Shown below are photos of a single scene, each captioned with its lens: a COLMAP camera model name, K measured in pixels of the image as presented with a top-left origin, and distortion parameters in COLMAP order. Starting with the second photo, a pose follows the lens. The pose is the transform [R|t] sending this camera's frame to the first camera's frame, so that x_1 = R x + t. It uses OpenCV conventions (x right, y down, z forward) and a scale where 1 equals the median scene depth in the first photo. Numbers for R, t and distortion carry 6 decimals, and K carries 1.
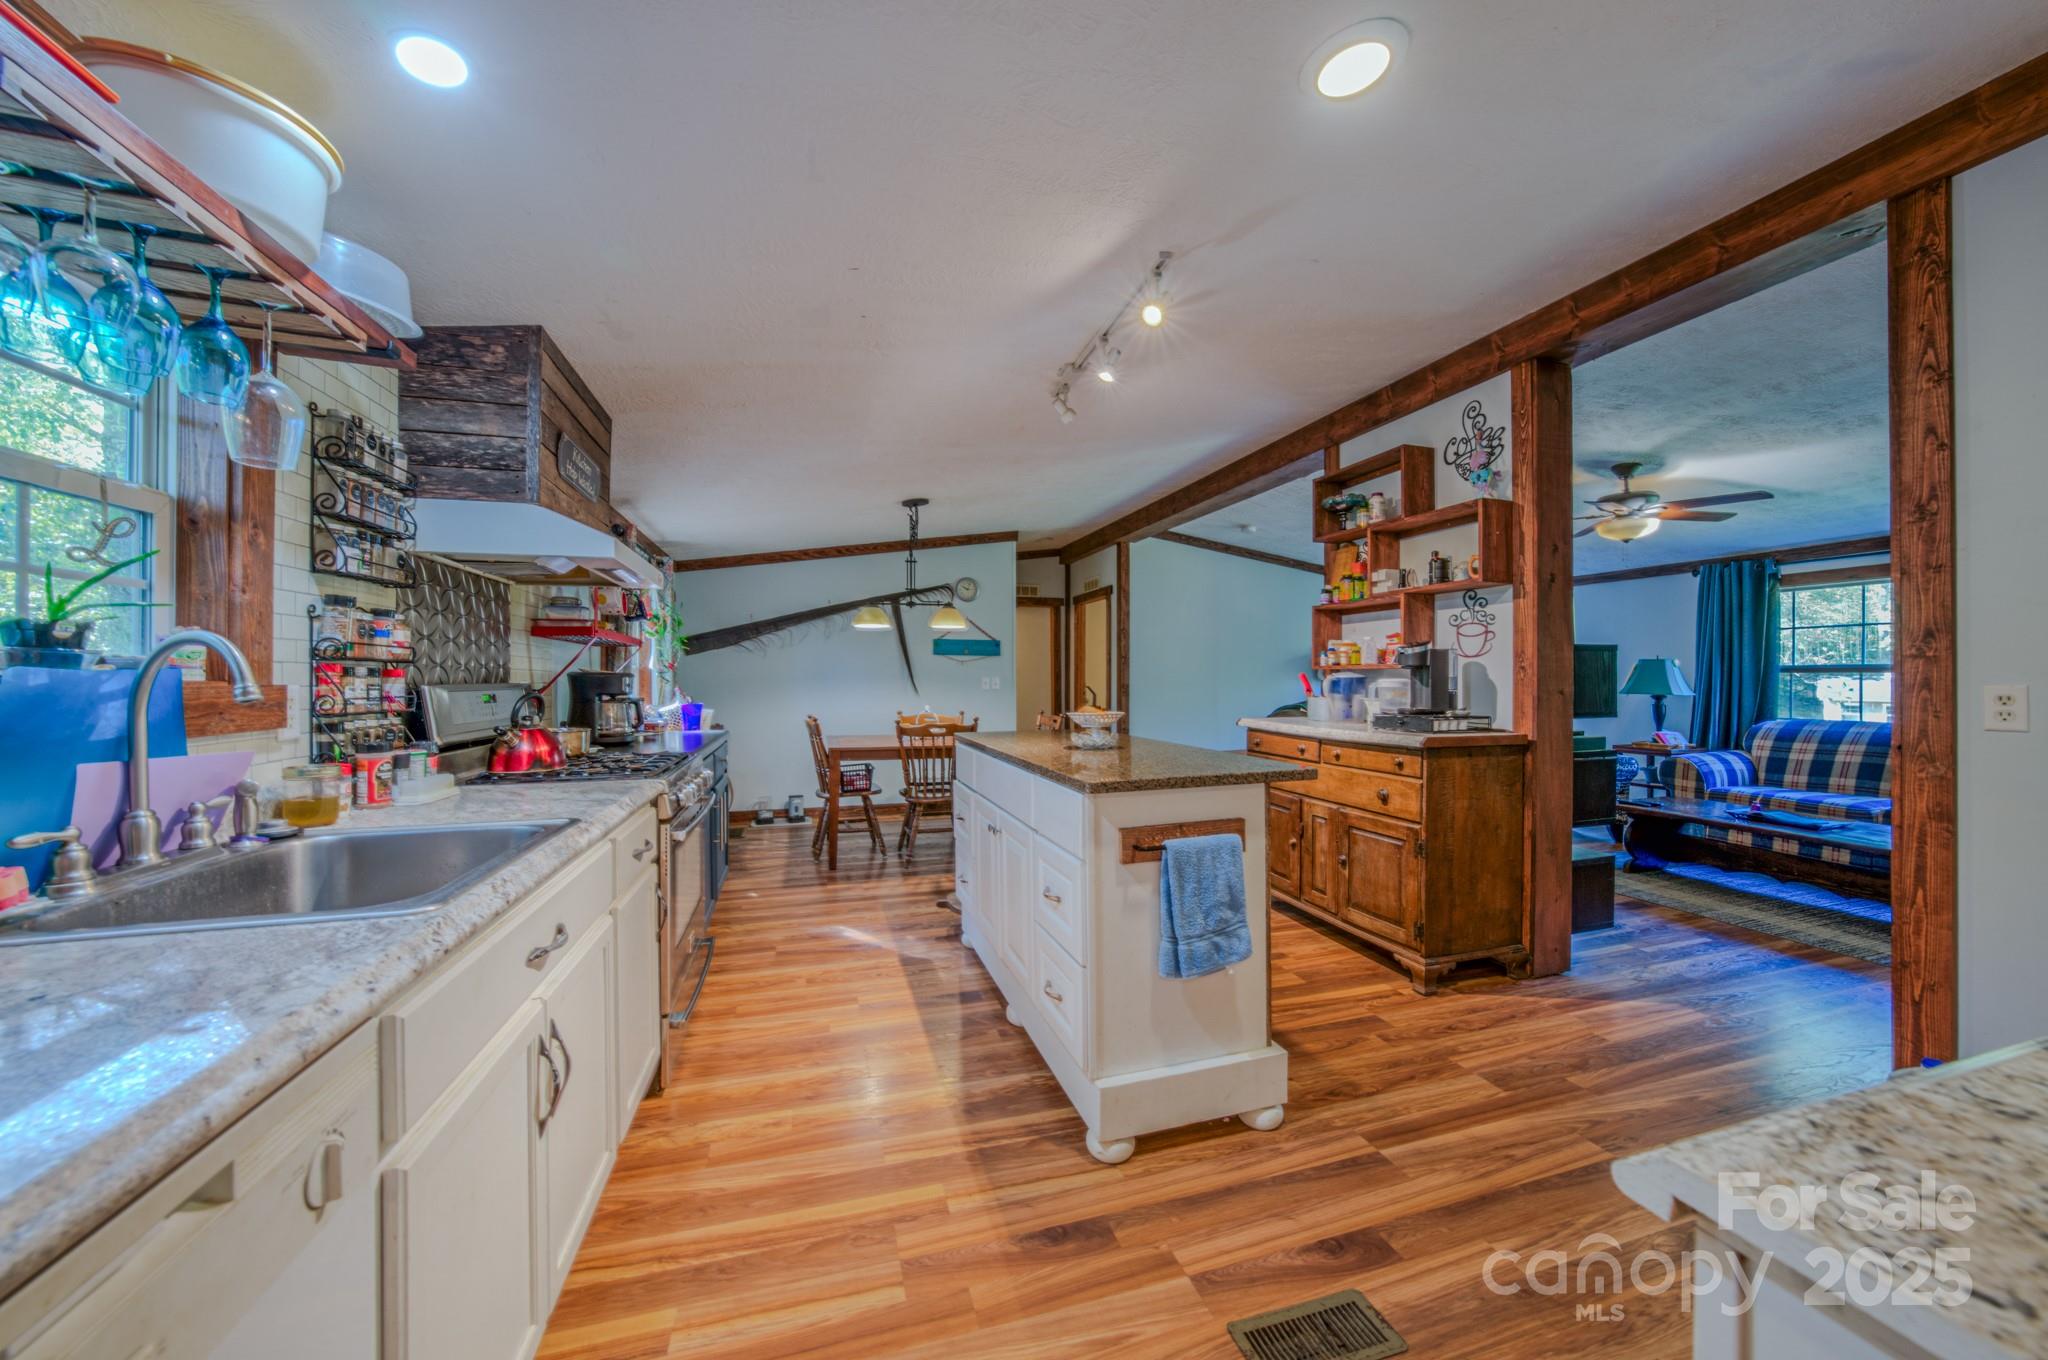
lens RADIAL K [[711.7, 0, 1024.0], [0, 711.7, 680.0], [0, 0, 1]] dist [-0.015476, -0.000024]
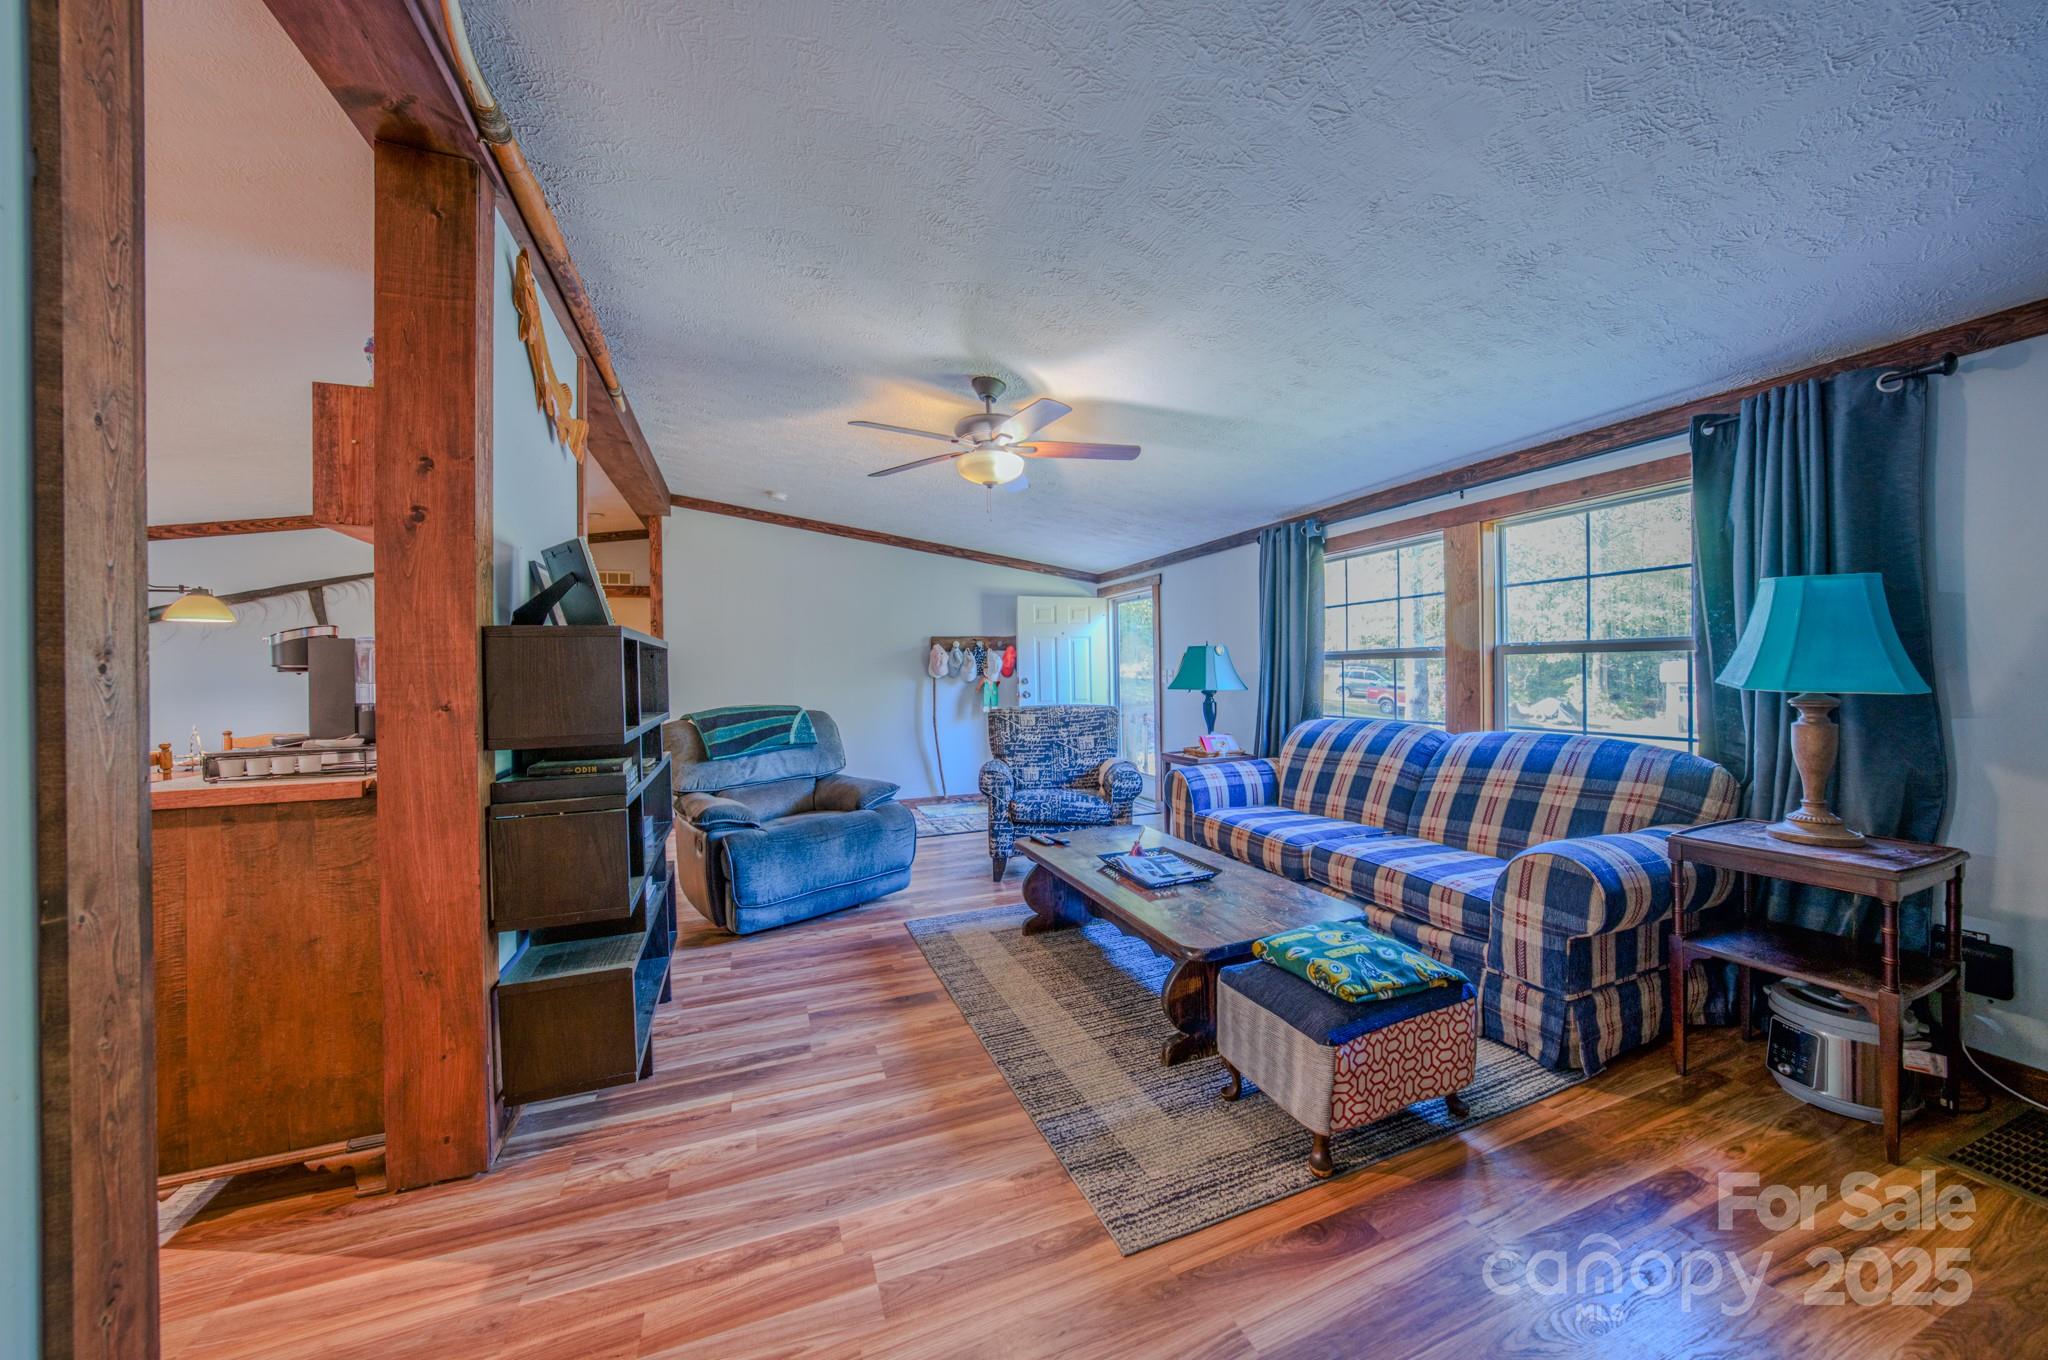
lens RADIAL K [[711.7, 0, 1024.0], [0, 711.7, 680.0], [0, 0, 1]] dist [-0.015476, -0.000024]
pose [[0.996489, -0.020555, 0.081165, 0.675463], [0.020314, 0.999786, 0.003787, 0.002098], [-0.081226, -0.002125, 0.996693, 0.212185]]
